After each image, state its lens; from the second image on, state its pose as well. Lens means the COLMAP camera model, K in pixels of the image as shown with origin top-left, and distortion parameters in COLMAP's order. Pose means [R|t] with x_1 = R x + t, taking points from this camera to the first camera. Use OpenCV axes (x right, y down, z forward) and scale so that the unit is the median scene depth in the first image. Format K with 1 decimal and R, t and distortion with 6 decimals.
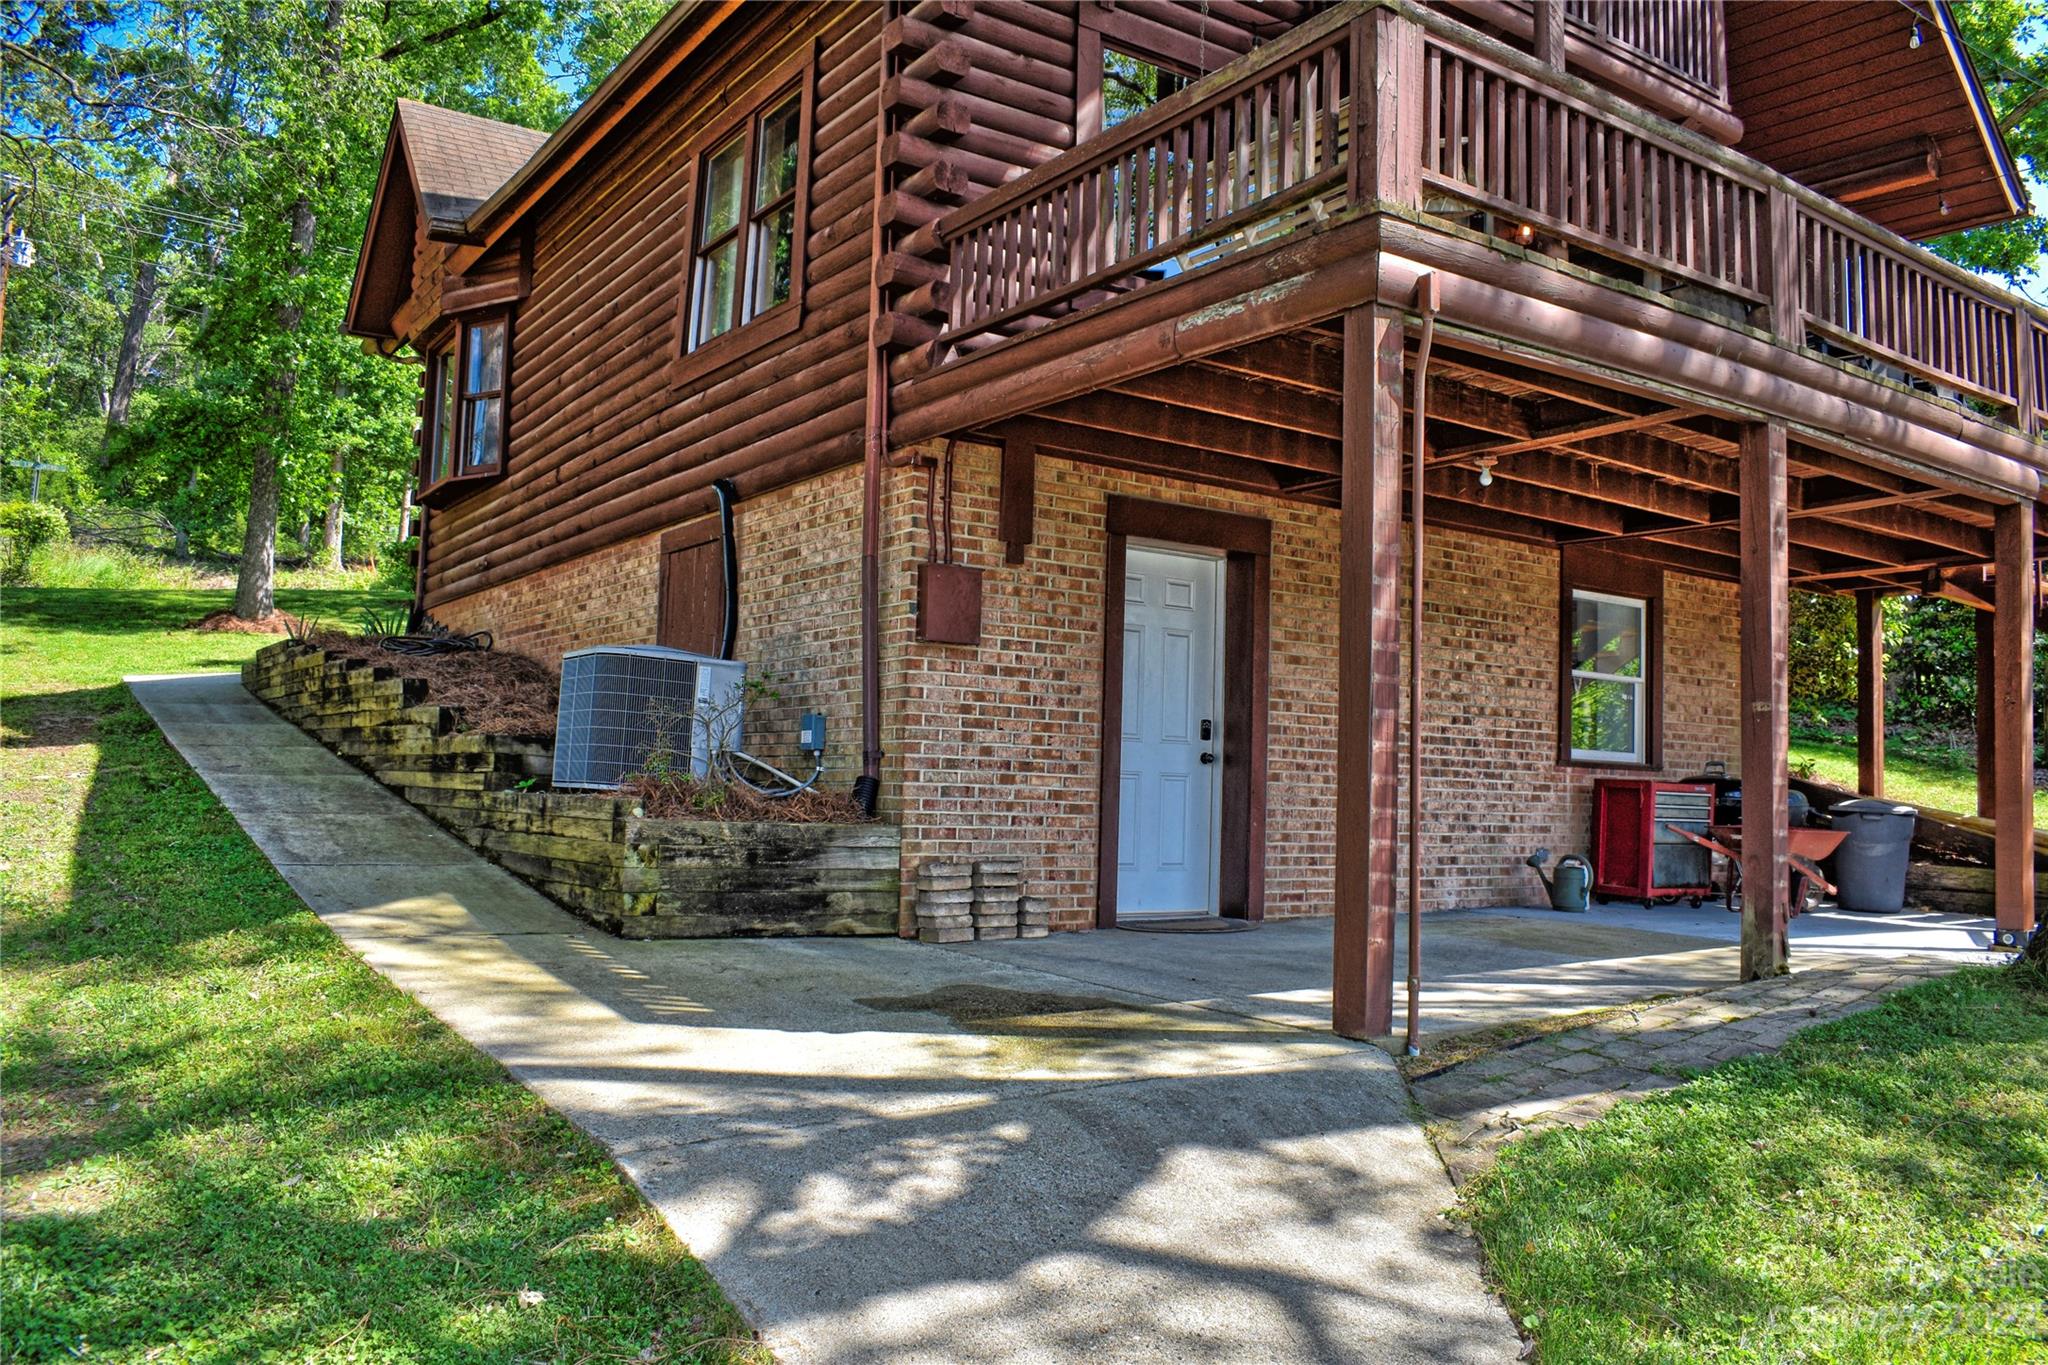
lens RADIAL K [[1597.3, 0, 1029.6], [0, 1597.3, 688.3], [0, 0, 1]] dist [-0.098232, 0.017162]
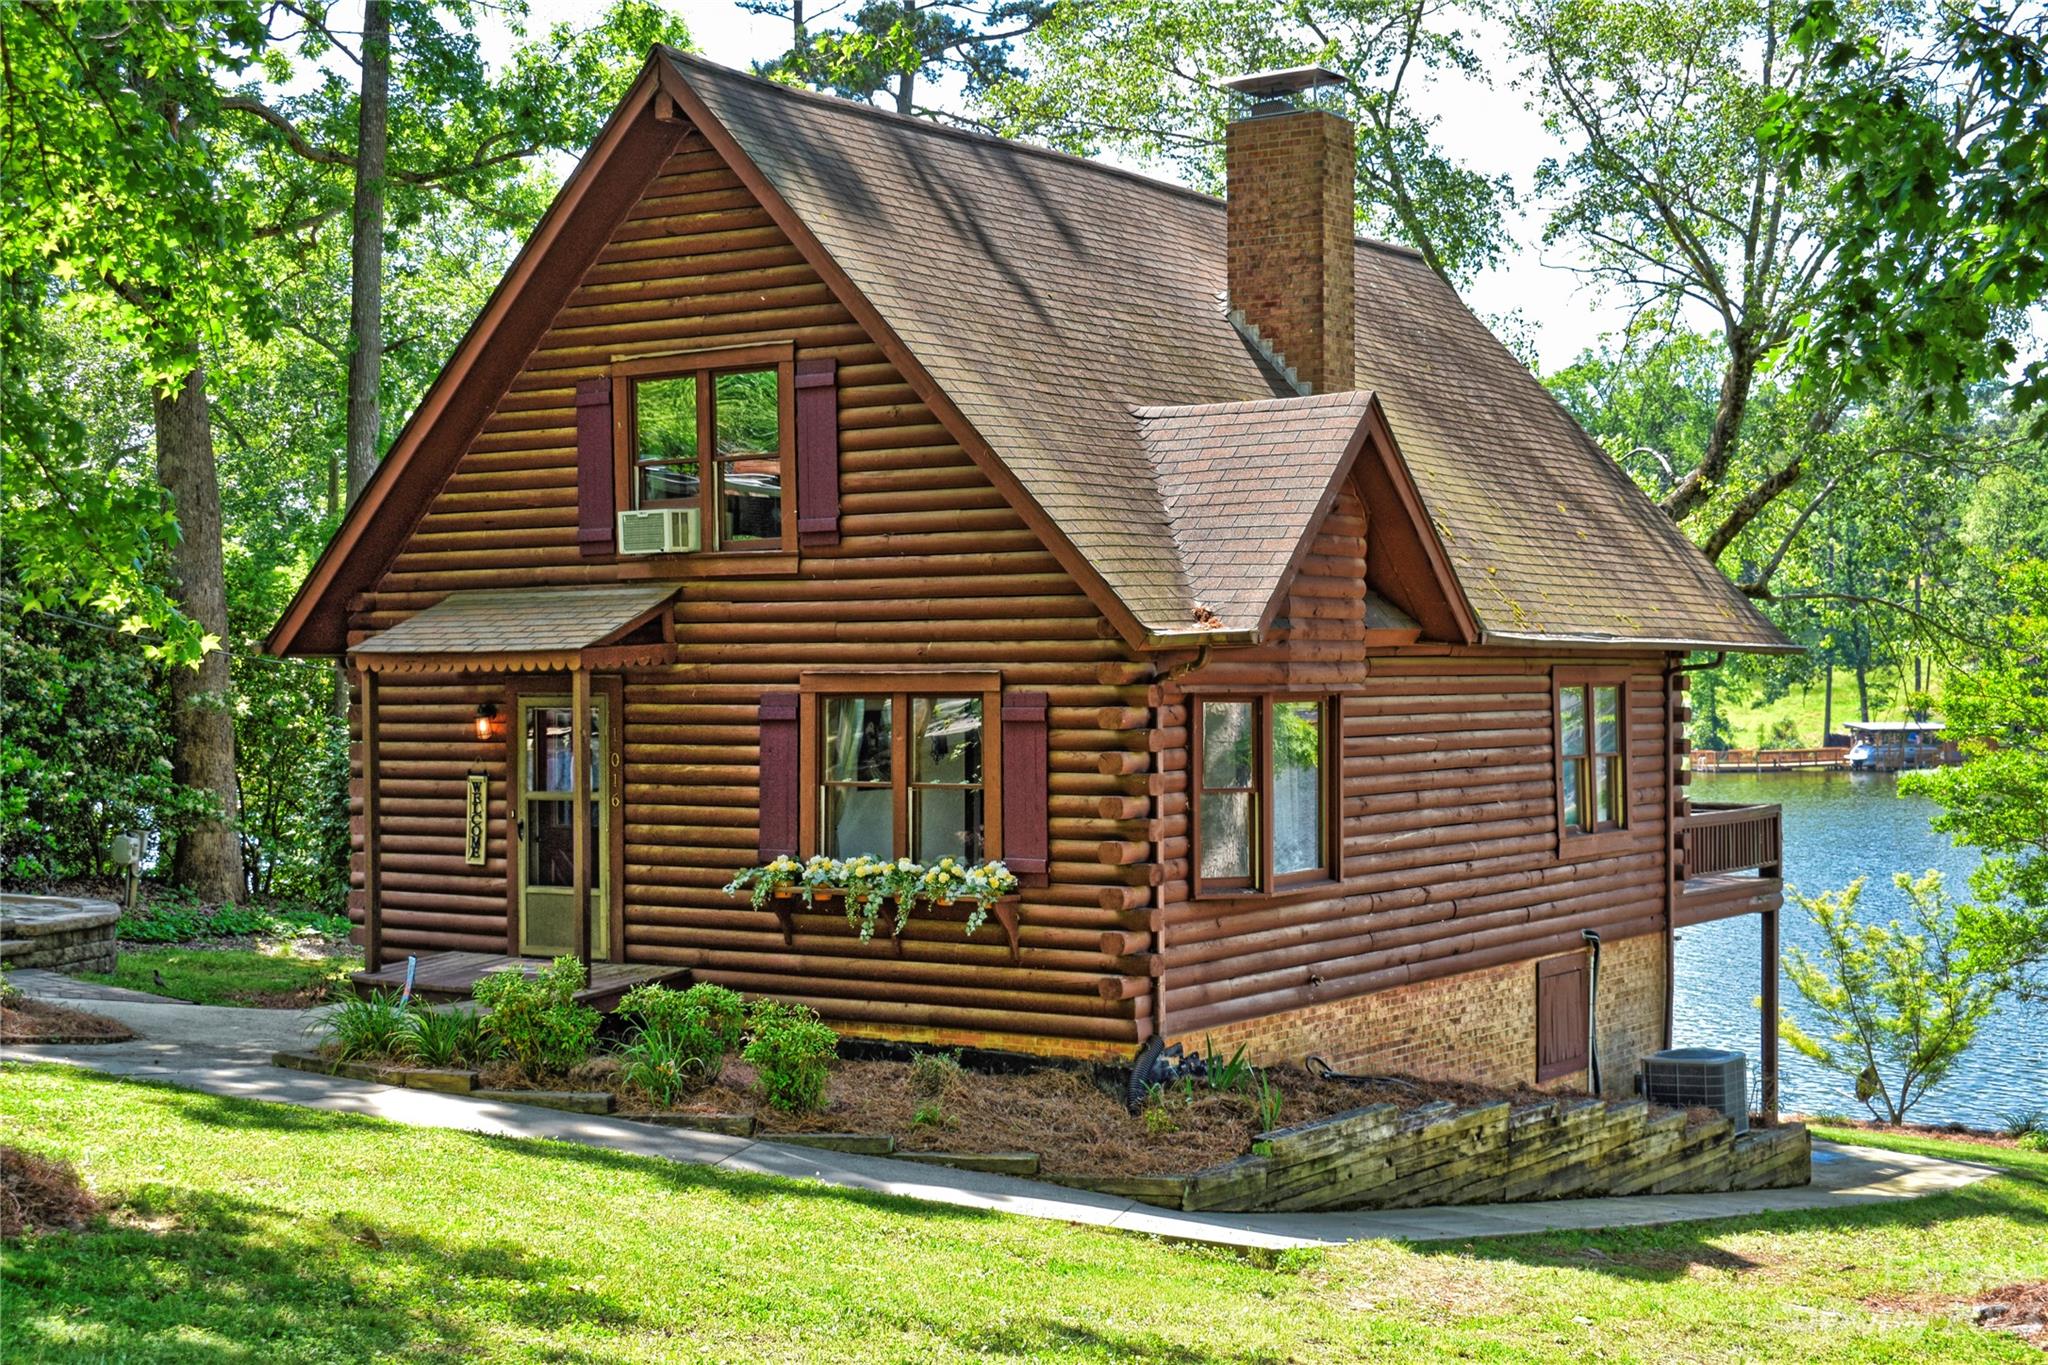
lens RADIAL K [[2874.5, 0, 1029.6], [0, 2874.5, 677.5], [0, 0, 1]] dist [-0.026835, 0.000000]
pose [[-0.370447, -0.027363, 0.928451, -2.642661], [-0.068672, 0.997637, 0.002002, -0.356611], [-0.926312, -0.063017, -0.371451, 2.641540]]
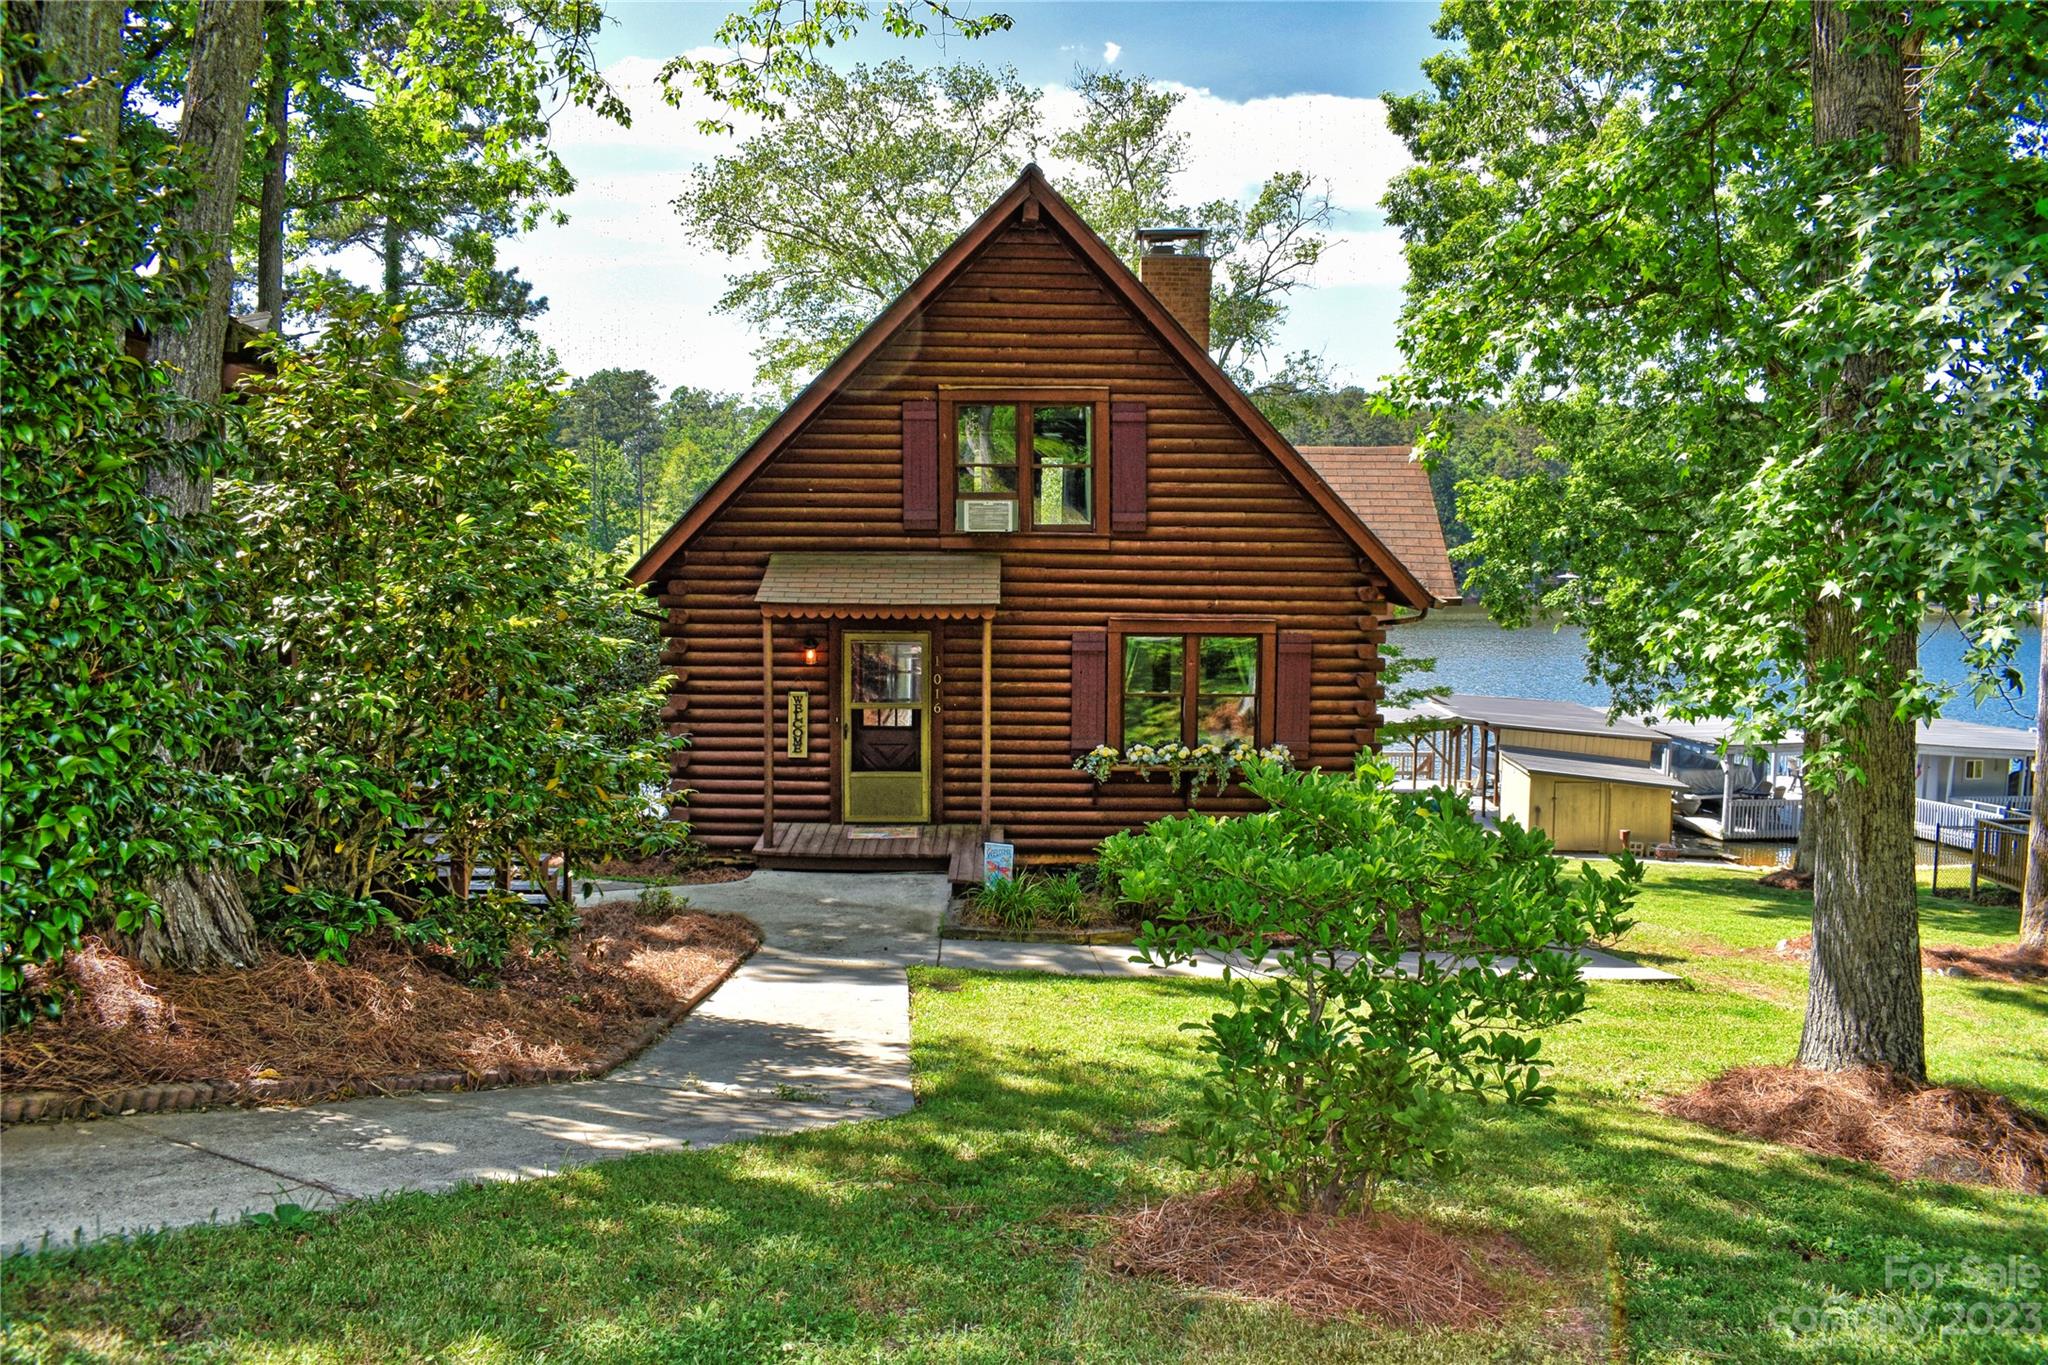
lens RADIAL K [[1597.3, 0, 1026.6], [0, 1597.3, 686.6], [0, 0, 1]] dist [-0.098232, 0.017162]
pose [[-0.831455, -0.083462, 0.549287, -1.382660], [-0.071334, 0.996506, 0.043437, -0.338300], [-0.550993, -0.003067, -0.834504, 3.557464]]
